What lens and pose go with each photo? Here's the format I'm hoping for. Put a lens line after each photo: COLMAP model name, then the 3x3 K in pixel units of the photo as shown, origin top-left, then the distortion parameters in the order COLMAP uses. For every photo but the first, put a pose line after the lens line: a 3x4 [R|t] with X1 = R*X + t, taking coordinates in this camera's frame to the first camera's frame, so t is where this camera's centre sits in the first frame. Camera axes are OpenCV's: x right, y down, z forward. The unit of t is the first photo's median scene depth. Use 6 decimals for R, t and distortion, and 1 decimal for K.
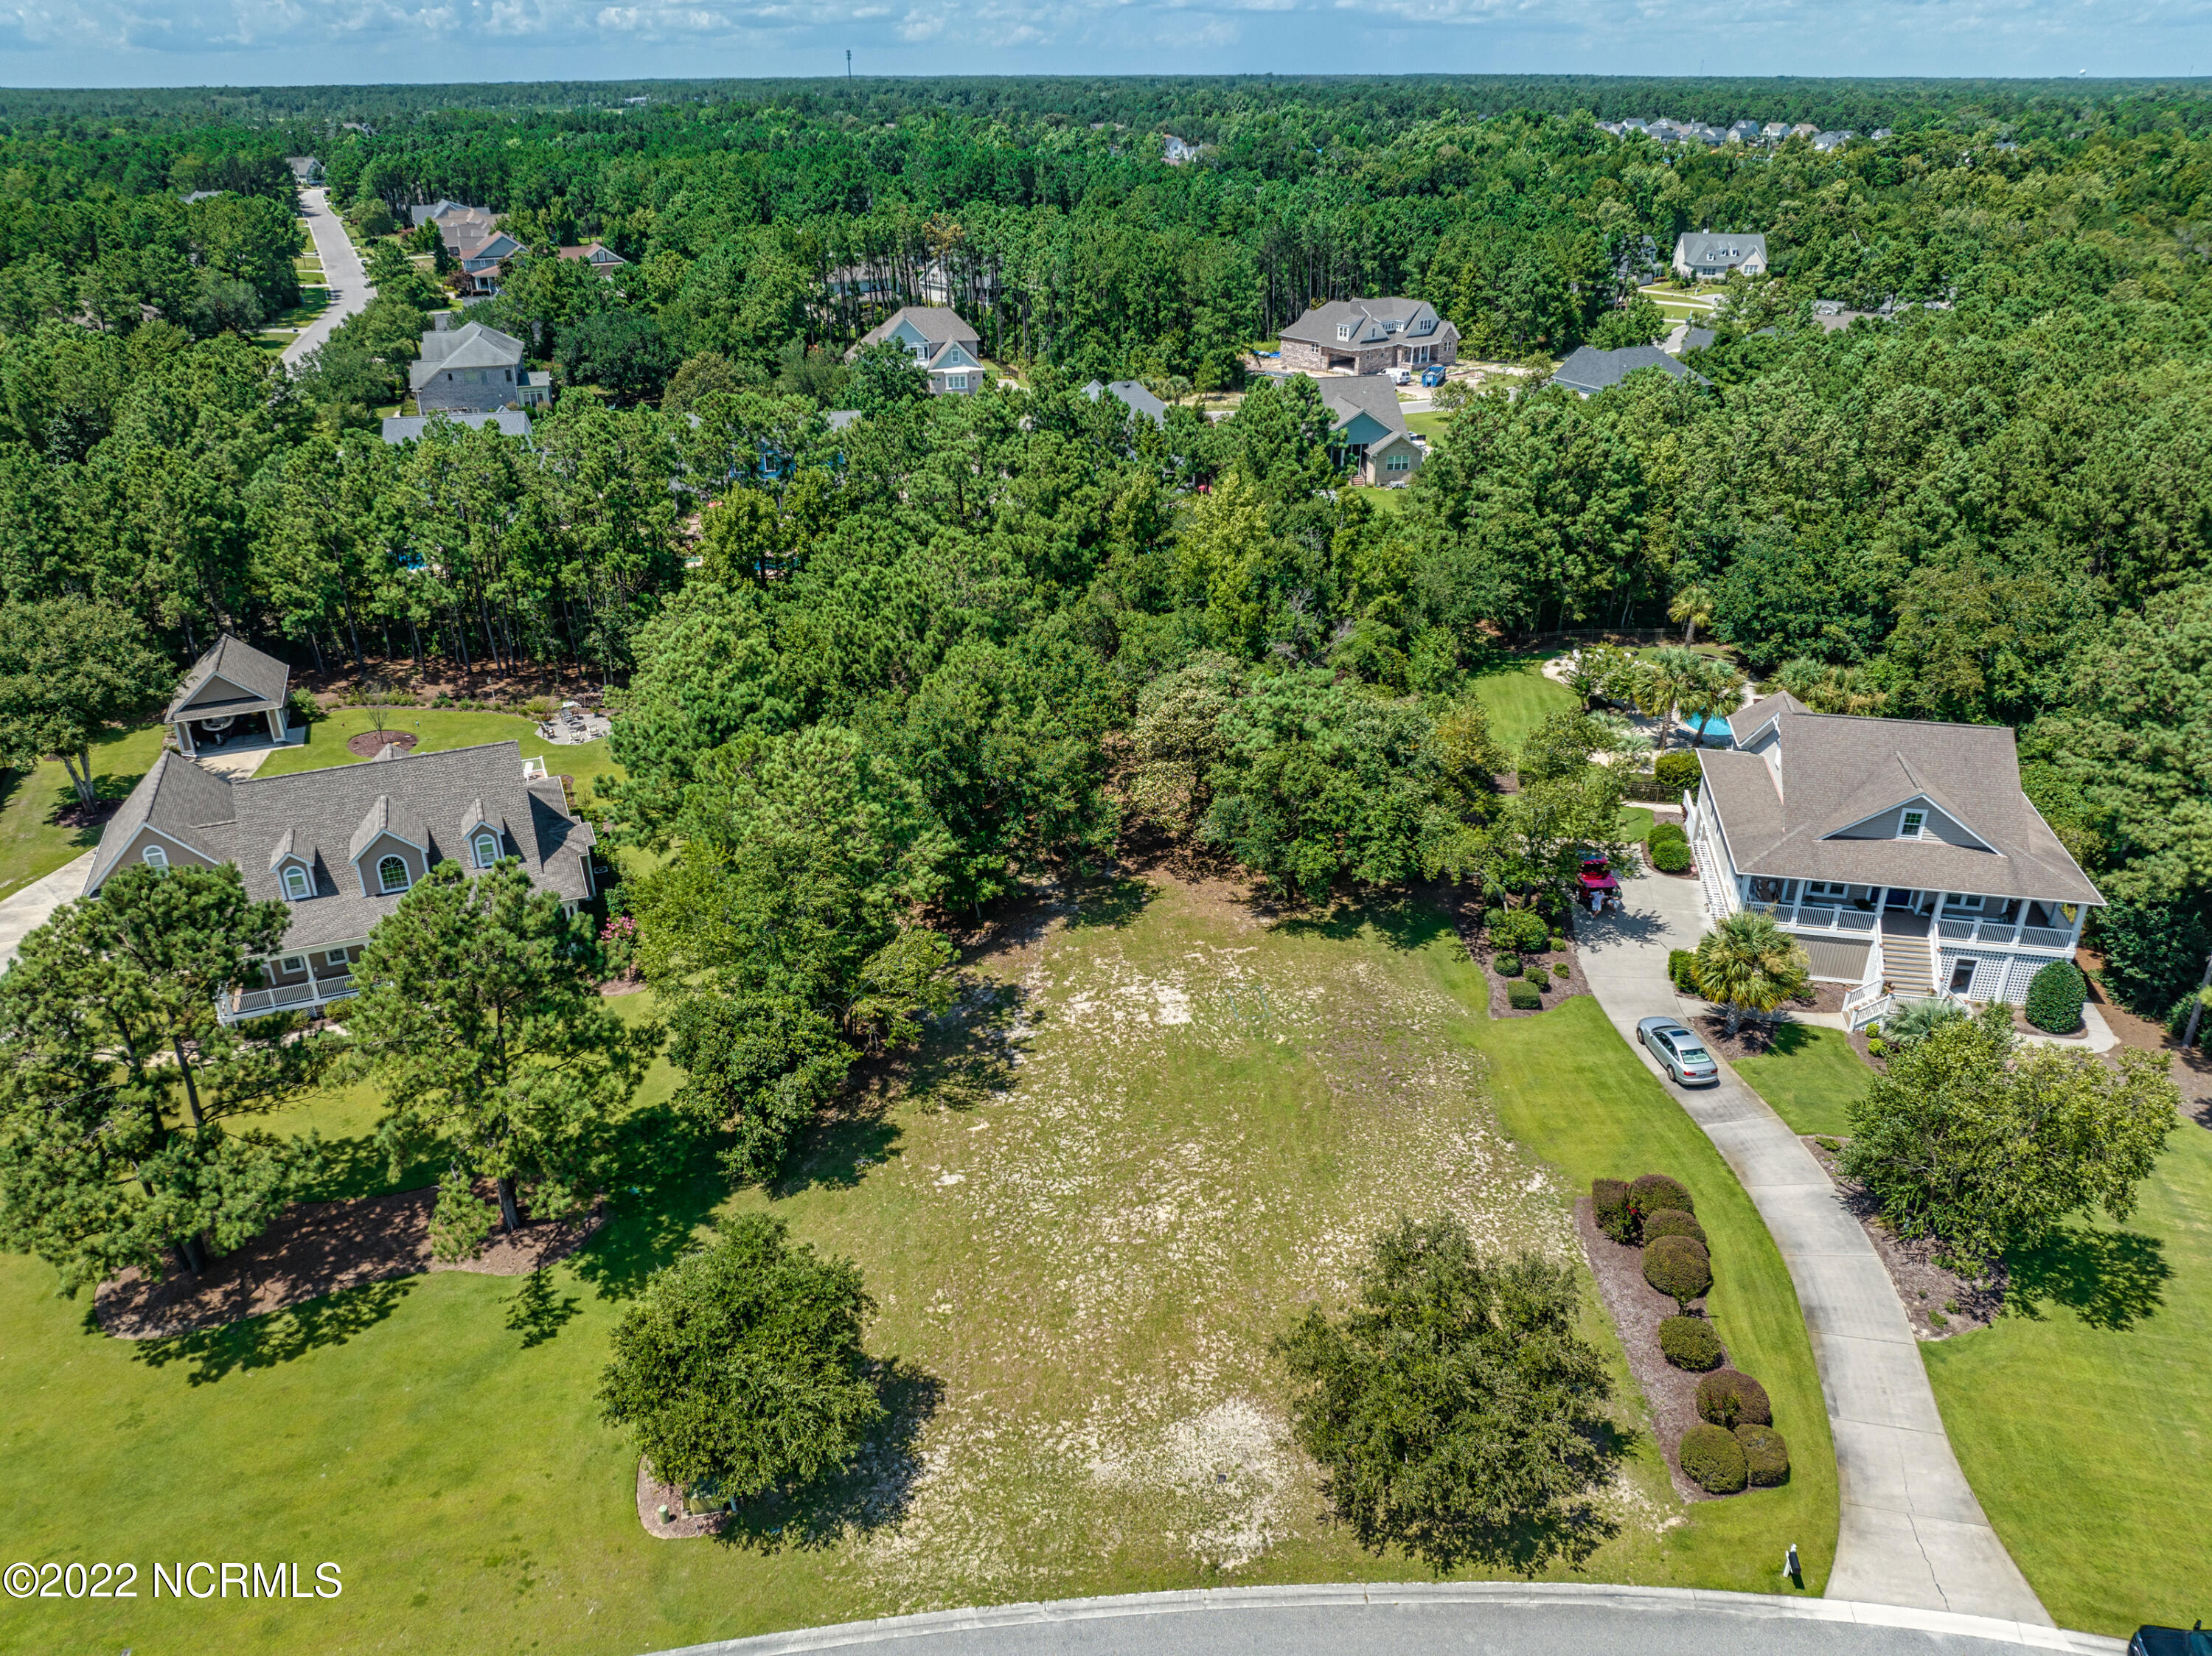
lens RADIAL K [[1542.0, 0, 1118.2], [0, 1542.0, 830.8], [0, 0, 1]] dist [-0.028503, -0.005708]
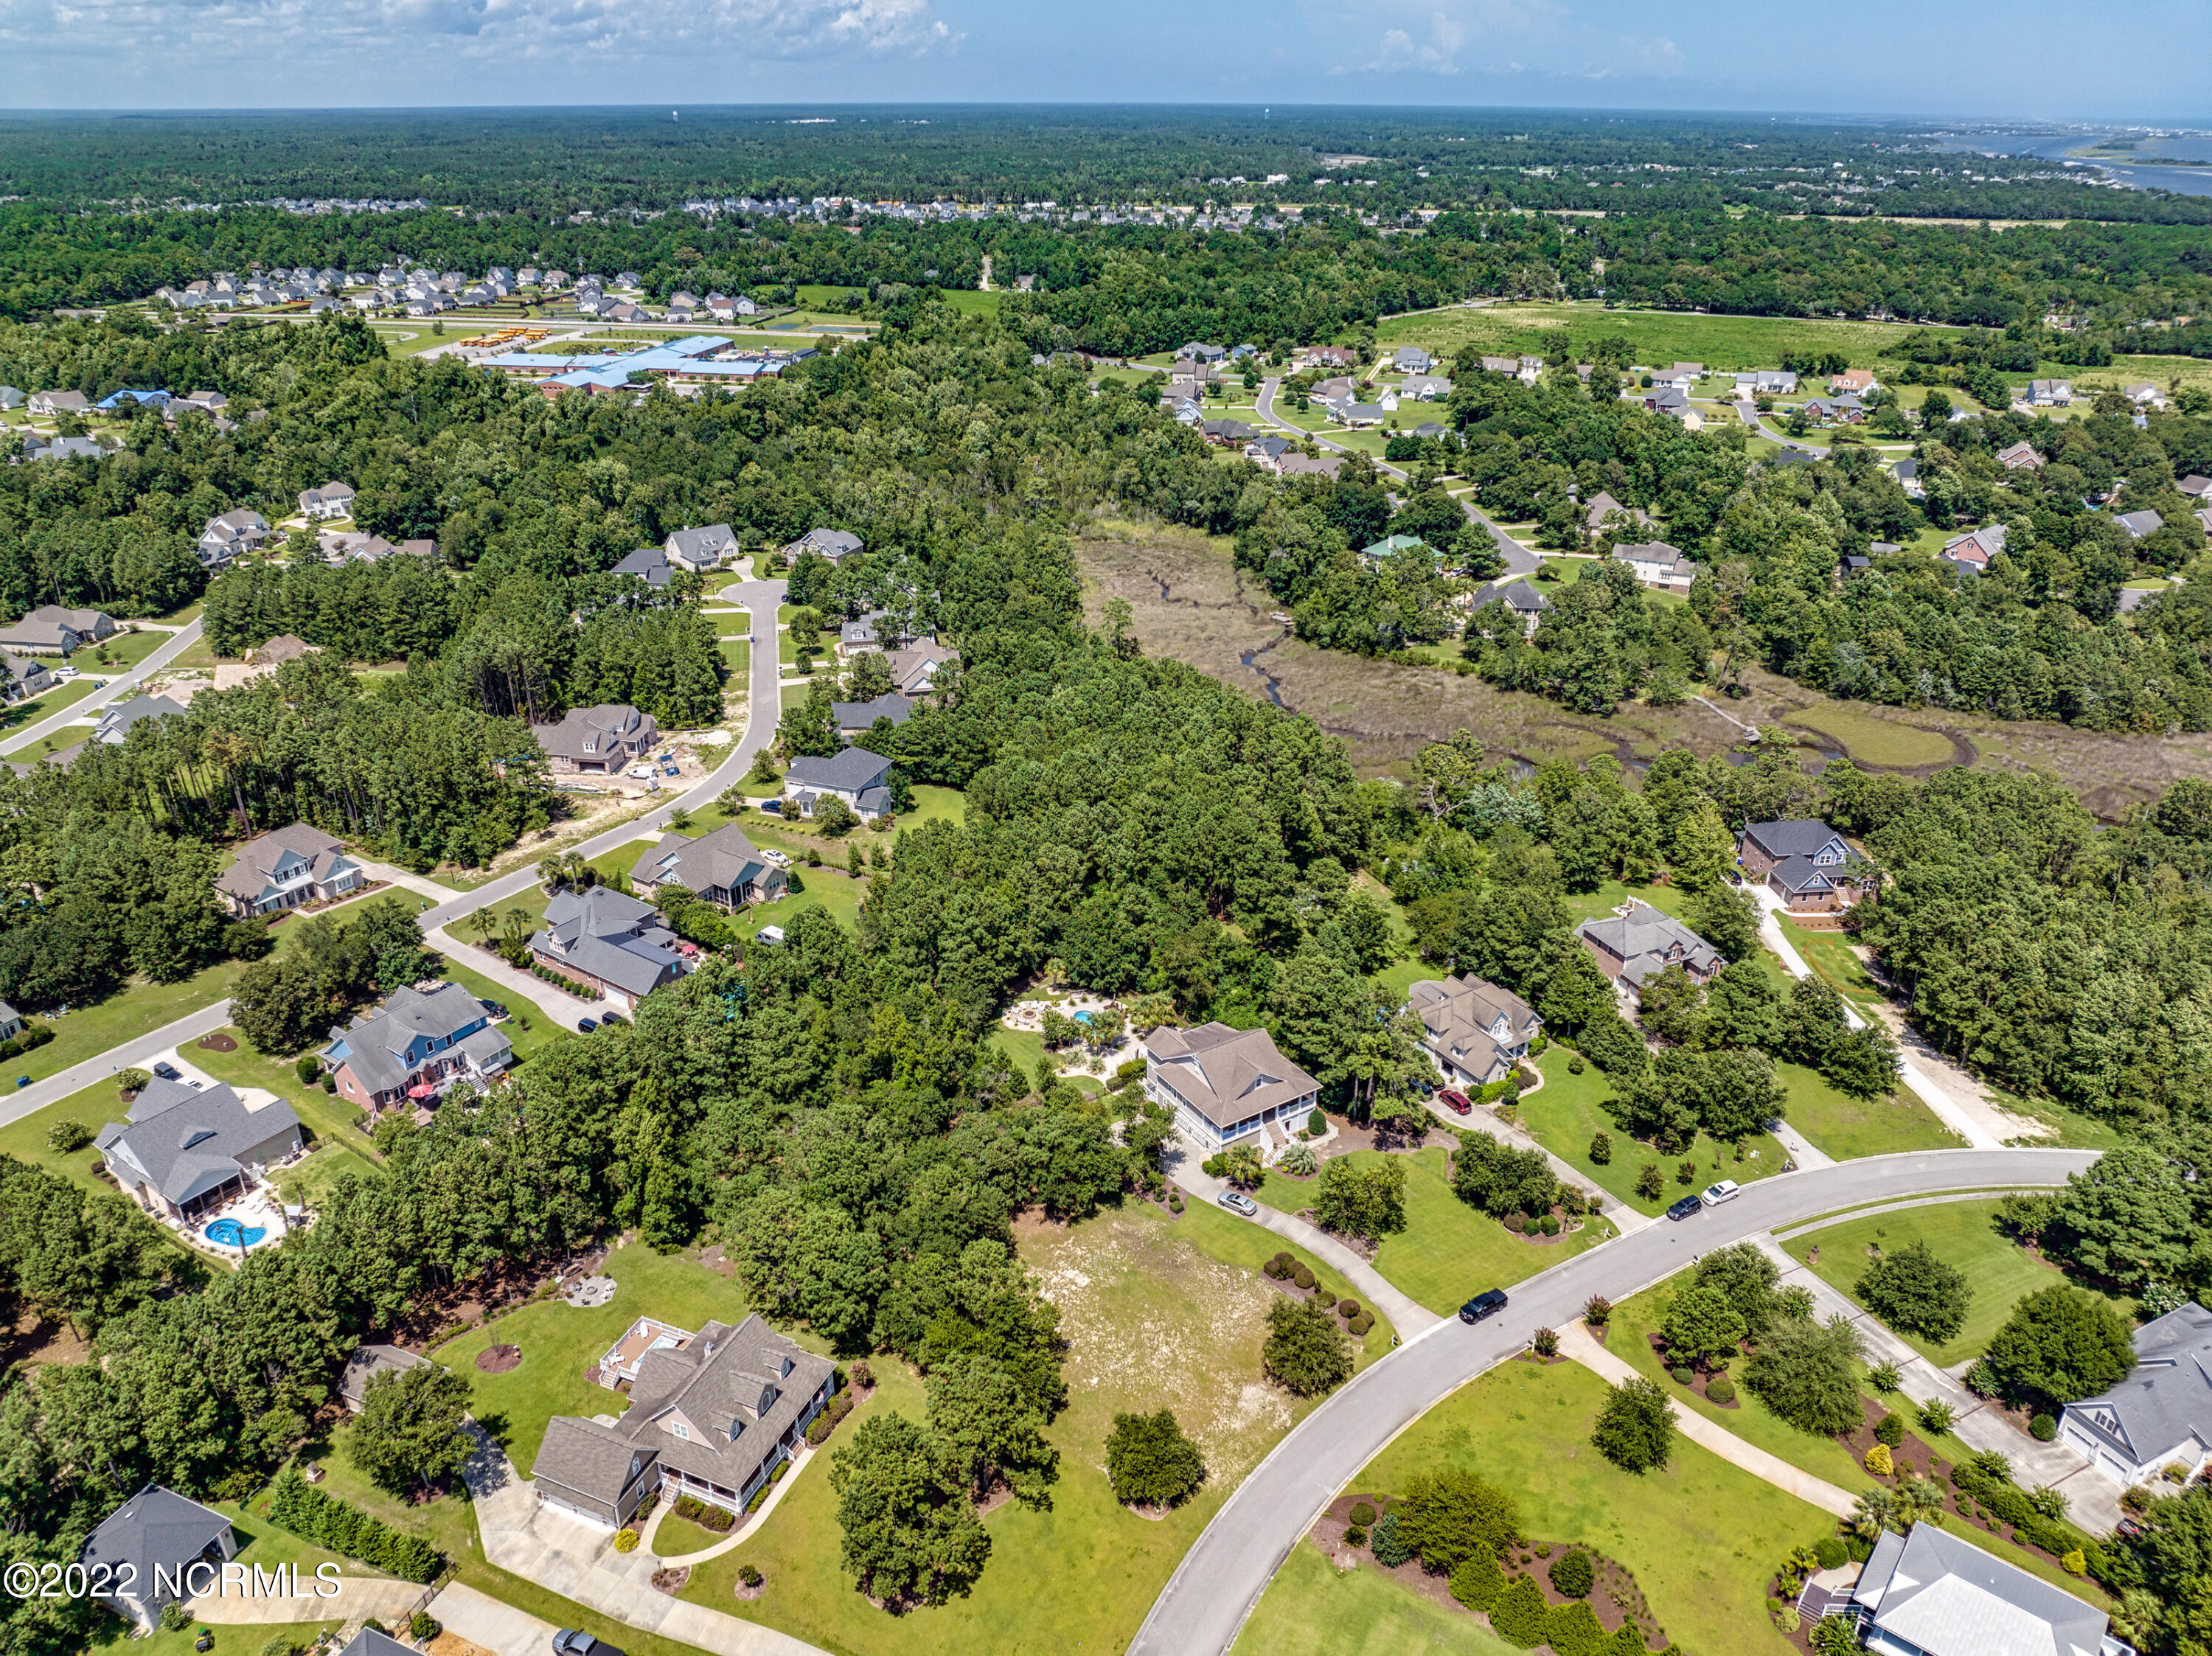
lens RADIAL K [[1544.2, 0, 1106.0], [0, 1544.2, 828.0], [0, 0, 1]] dist [-0.037836, 0.008514]
pose [[0.716592, -0.291877, 0.633485, -1.631025], [0.304098, 0.948105, 0.092845, -0.993132], [-0.627710, 0.126109, 0.768165, -1.243651]]
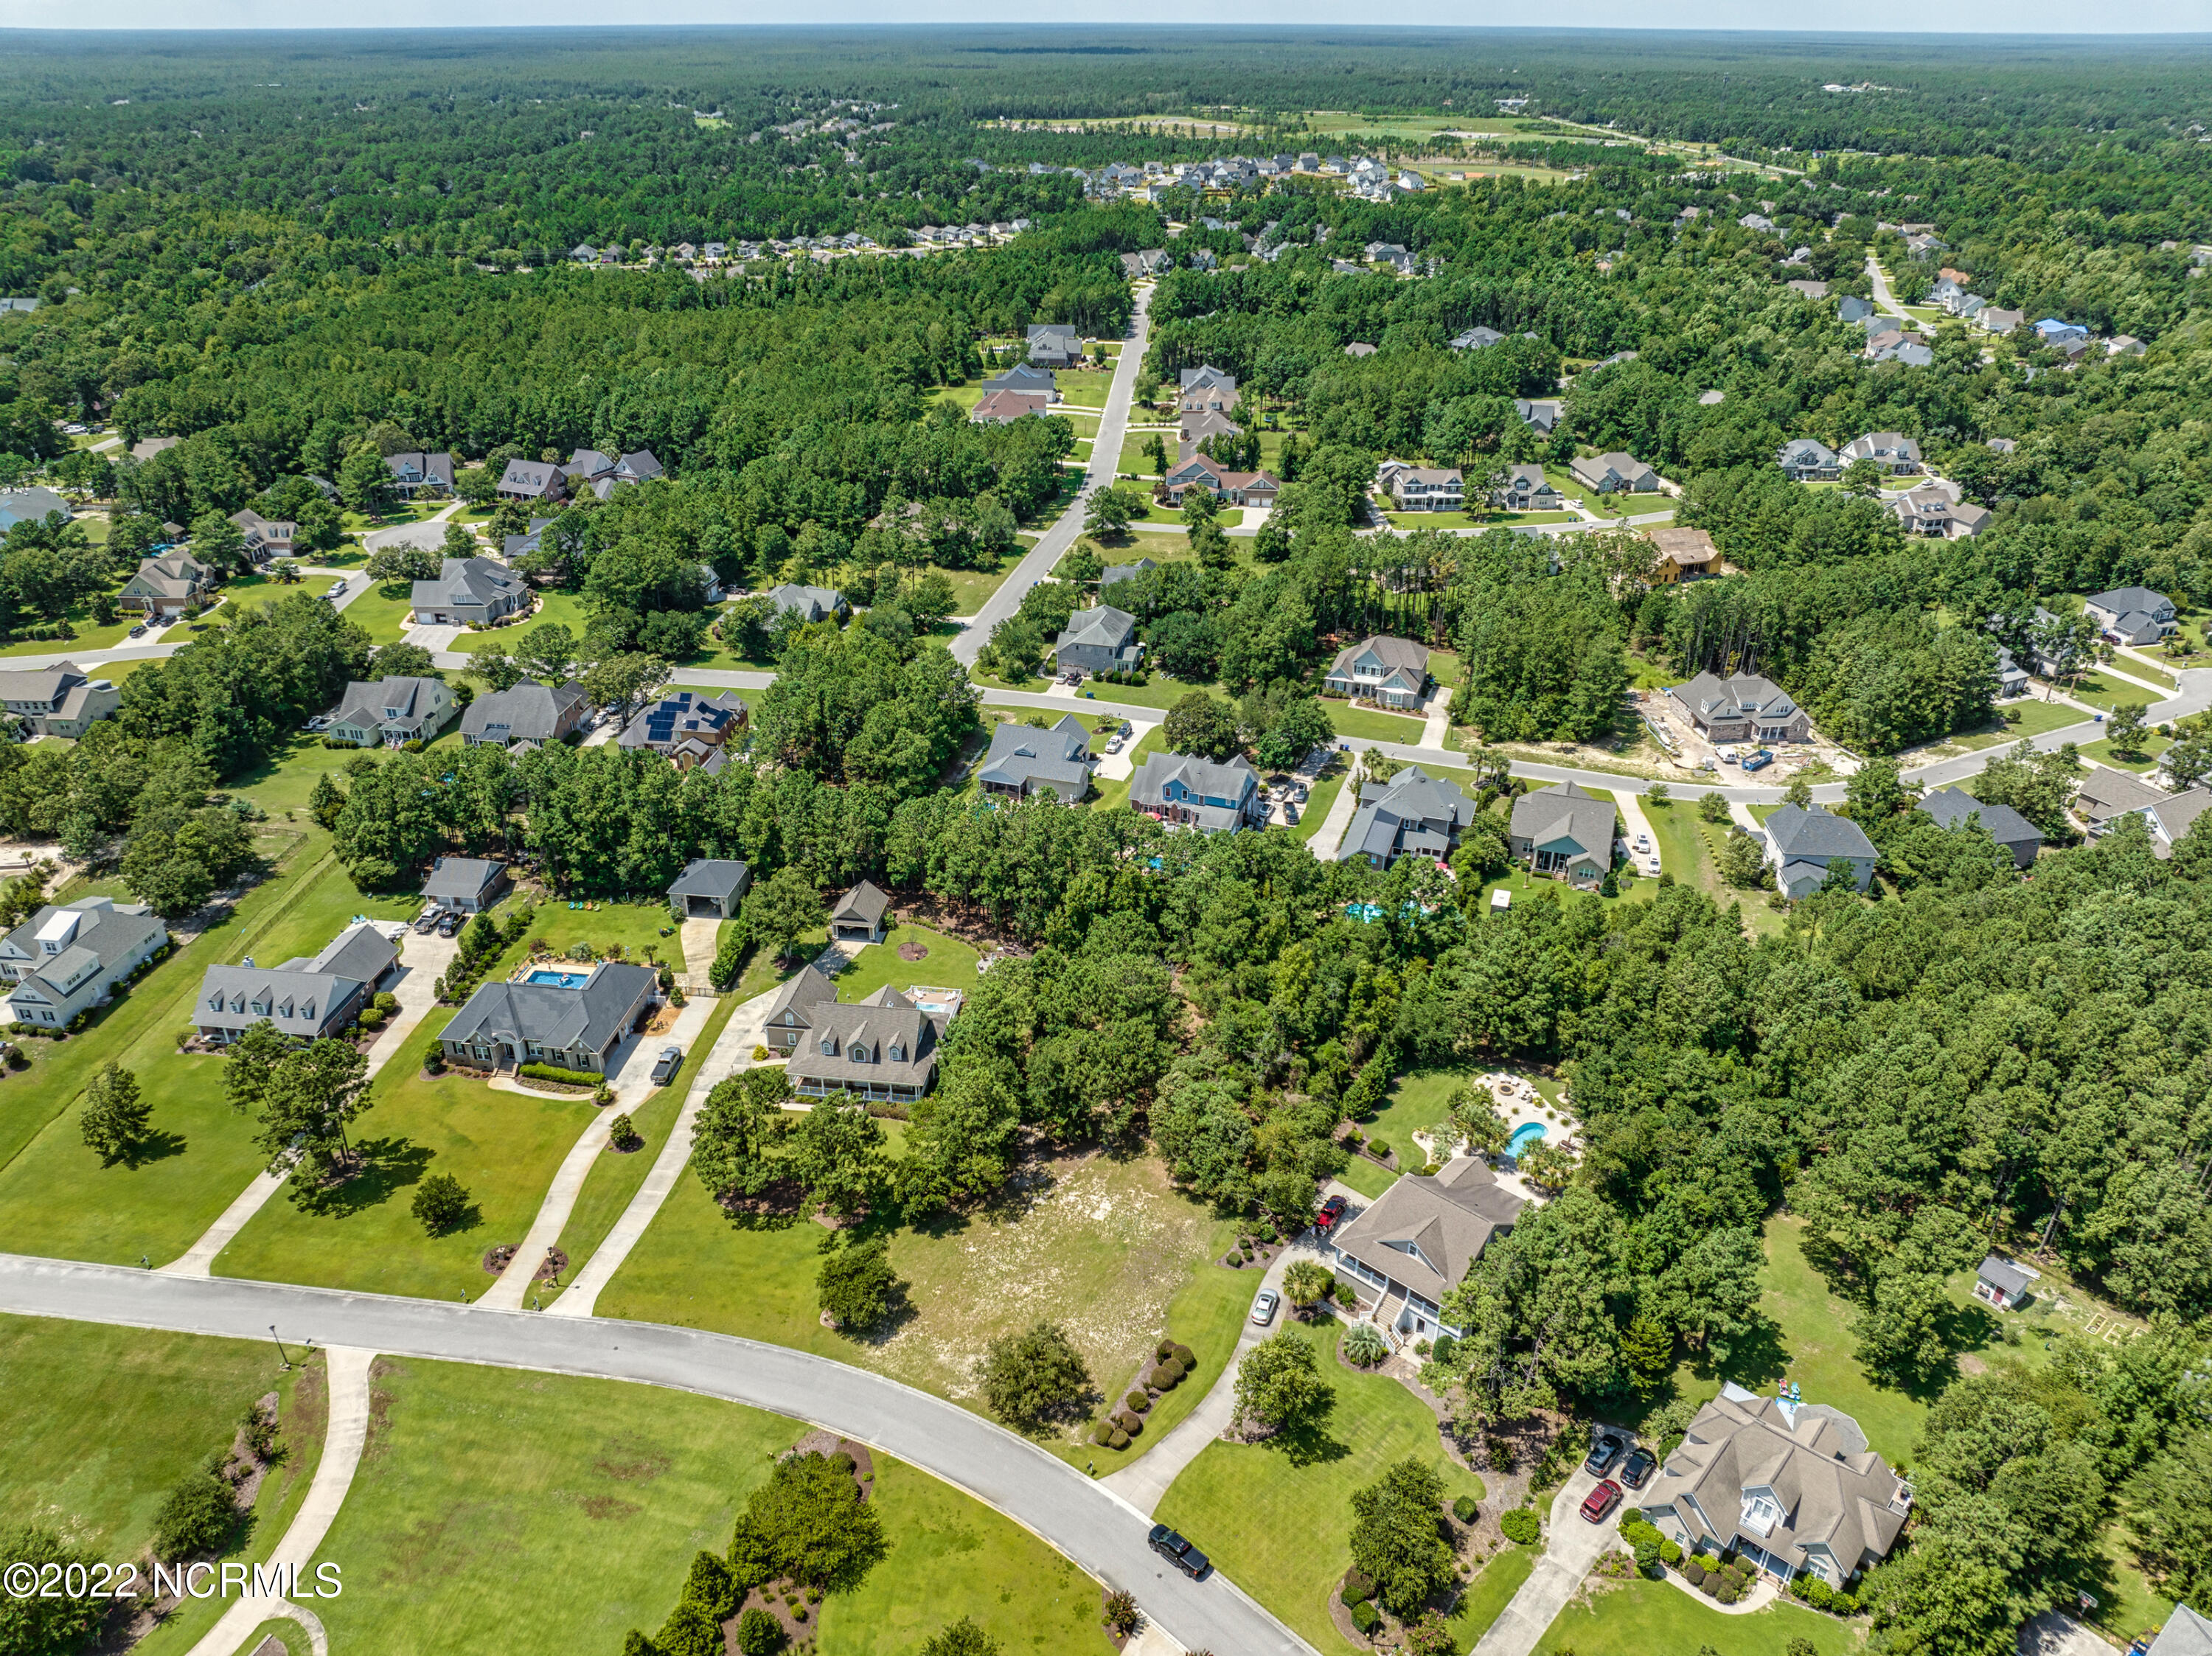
lens RADIAL K [[1542.0, 0, 1118.2], [0, 1542.0, 830.8], [0, 0, 1]] dist [-0.028503, -0.005708]
pose [[0.863804, 0.243478, -0.441091, 1.279835], [-0.230596, 0.969456, 0.083547, -0.879264], [0.447960, 0.029545, 0.893565, -1.517528]]
